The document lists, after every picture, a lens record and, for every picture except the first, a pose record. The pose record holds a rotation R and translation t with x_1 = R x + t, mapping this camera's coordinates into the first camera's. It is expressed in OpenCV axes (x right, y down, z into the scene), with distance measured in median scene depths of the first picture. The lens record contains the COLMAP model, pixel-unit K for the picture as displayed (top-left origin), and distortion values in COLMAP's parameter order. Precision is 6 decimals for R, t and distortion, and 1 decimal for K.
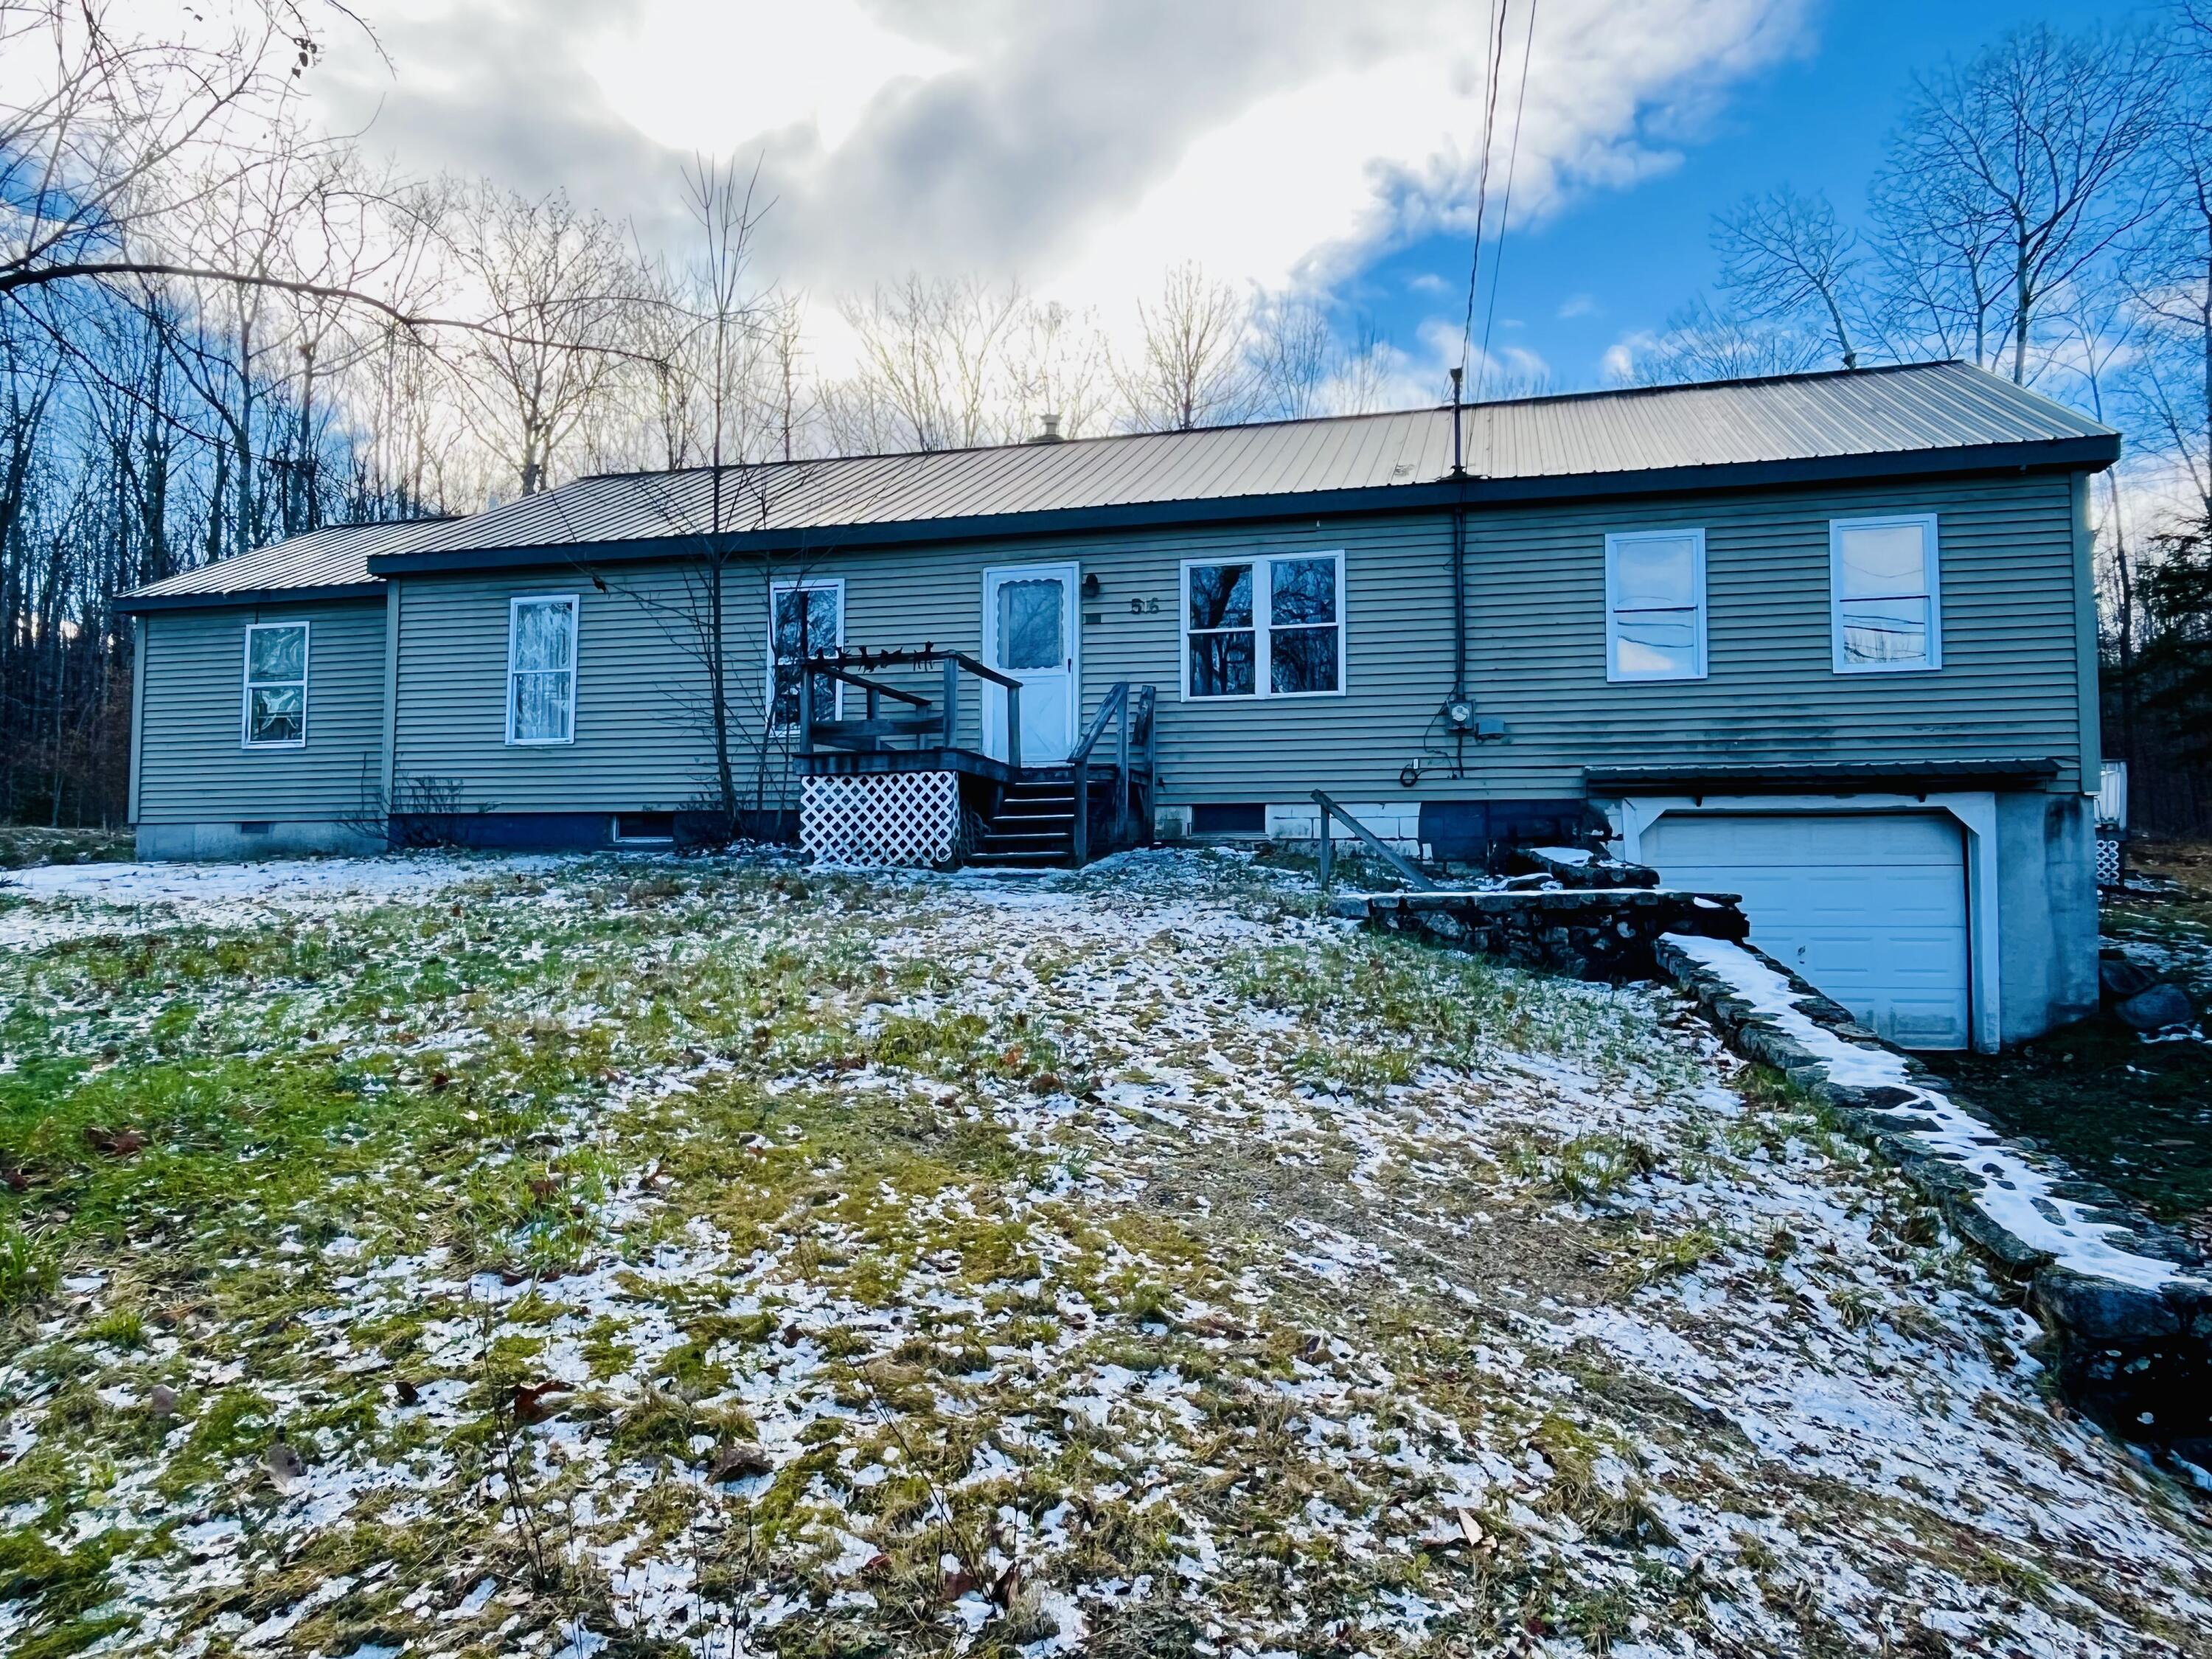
lens RADIAL K [[1453.6, 0, 1111.2], [0, 1453.6, 834.1], [0, 0, 1]] dist [-0.003315, 0.000402]
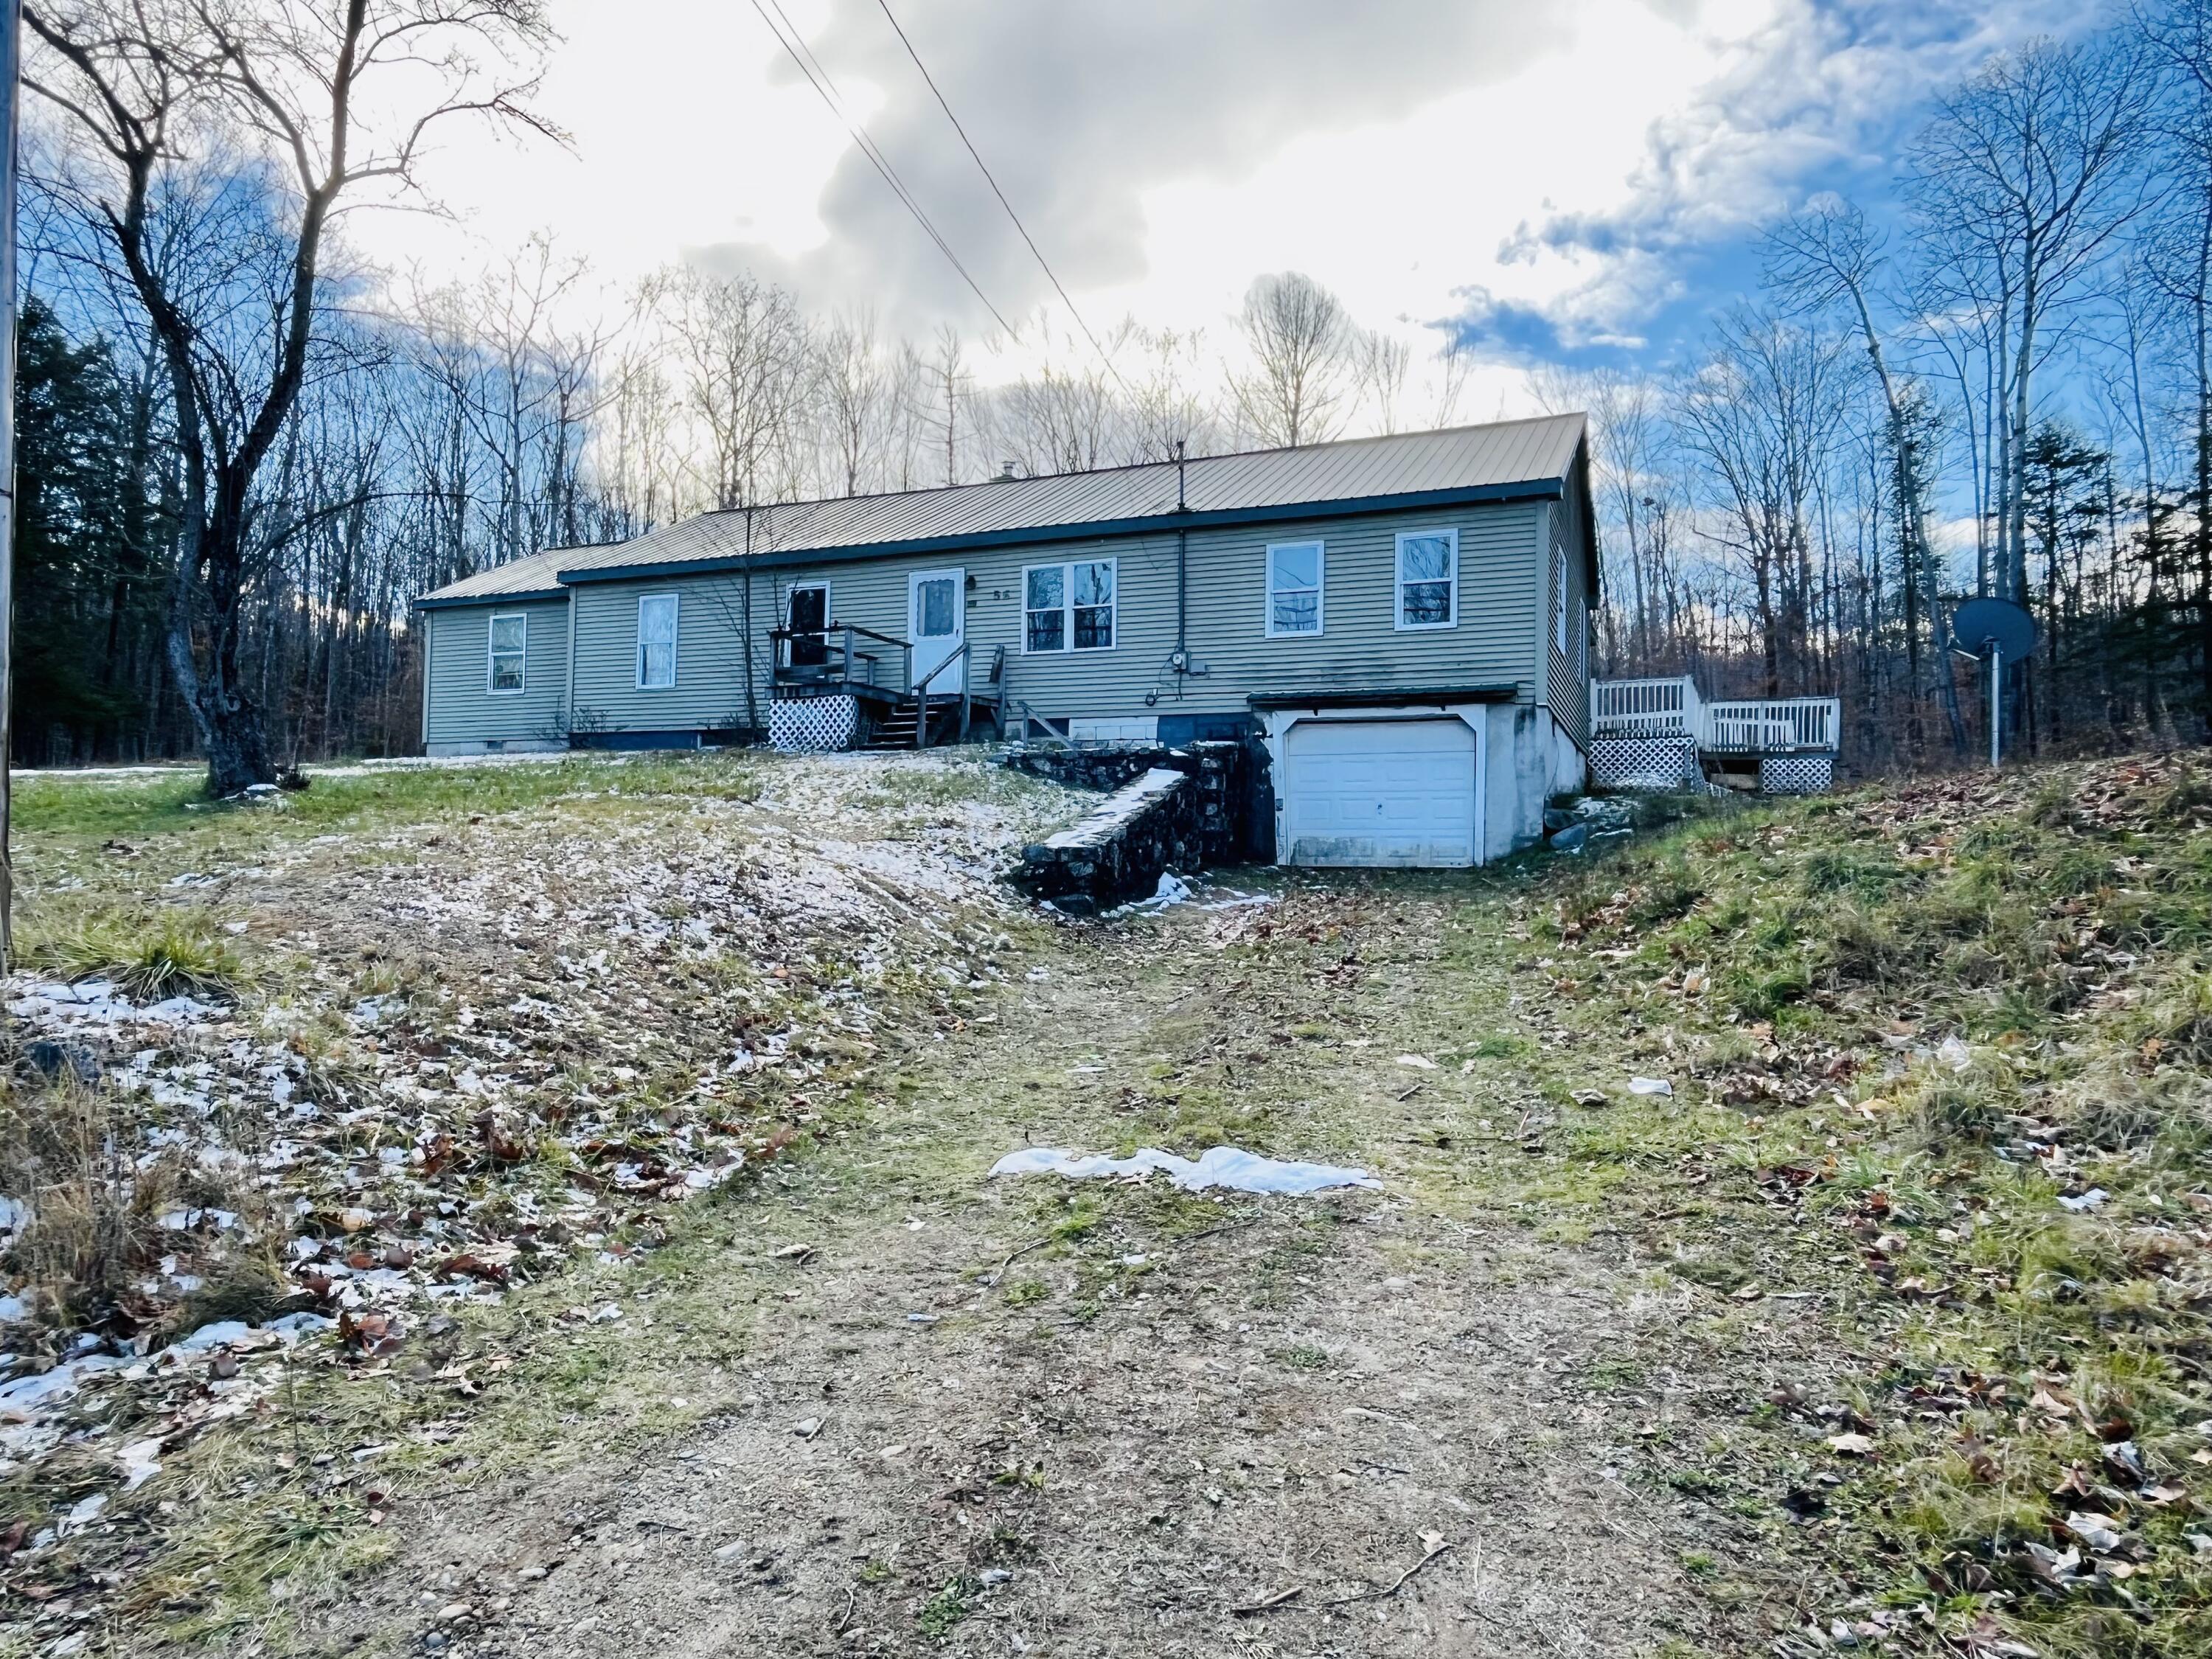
lens RADIAL K [[1379.1, 0, 1109.4], [0, 1379.1, 824.4], [0, 0, 1]] dist [-0.004242, 0.002414]
pose [[0.988911, 0.005928, -0.148393, 0.378881], [-0.003531, 0.999859, 0.016414, 0.071108], [0.148470, -0.015708, 0.988792, -0.495354]]
